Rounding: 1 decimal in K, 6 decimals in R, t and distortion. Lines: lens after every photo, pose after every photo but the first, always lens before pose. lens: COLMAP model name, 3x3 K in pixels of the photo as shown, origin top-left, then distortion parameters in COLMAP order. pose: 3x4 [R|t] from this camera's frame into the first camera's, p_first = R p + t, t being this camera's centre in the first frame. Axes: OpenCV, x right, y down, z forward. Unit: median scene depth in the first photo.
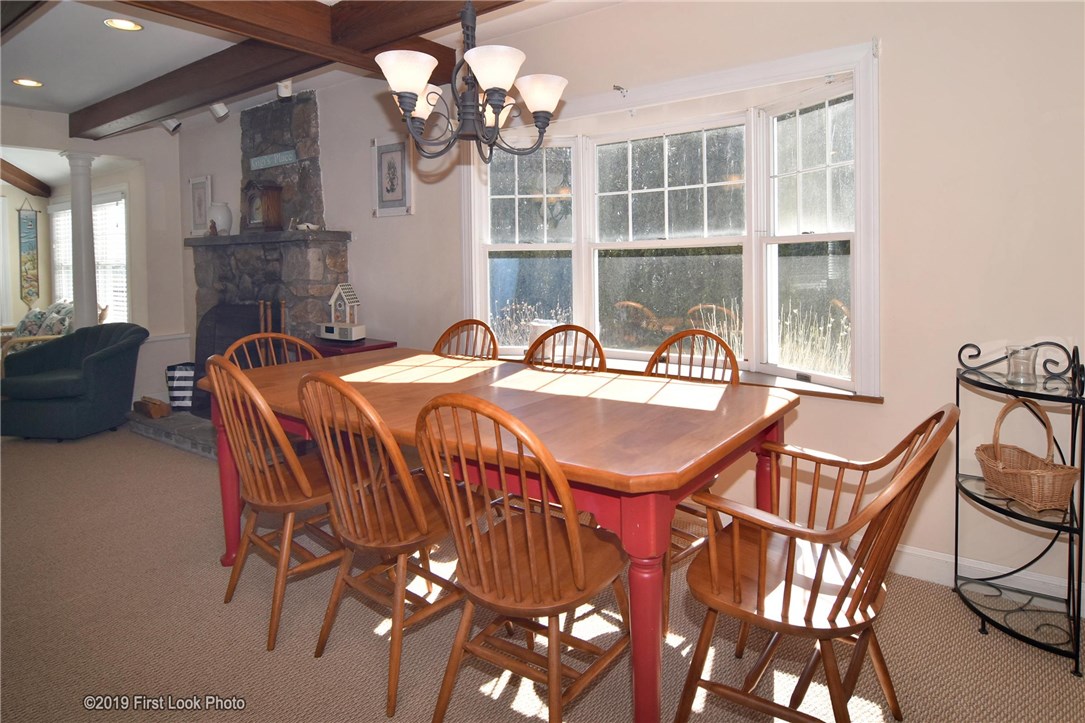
lens RADIAL K [[629.3, 0, 559.5], [0, 629.3, 300.6], [0, 0, 1]] dist [0.009283, -0.007356]
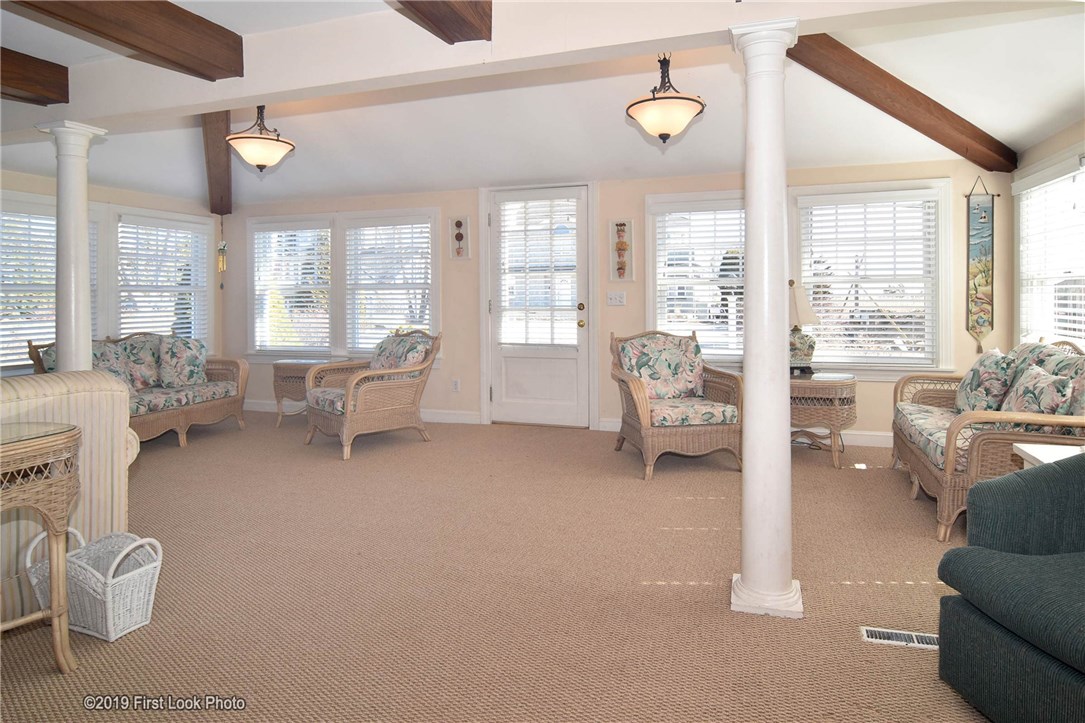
lens RADIAL K [[629.3, 0, 581.2], [0, 629.3, 283.9], [0, 0, 1]] dist [0.009283, -0.007356]
pose [[0.364516, -0.000096, -0.931197, -0.577897], [-0.058614, 0.998015, -0.023047, -0.017855], [0.929351, 0.062982, 0.363787, 0.576011]]
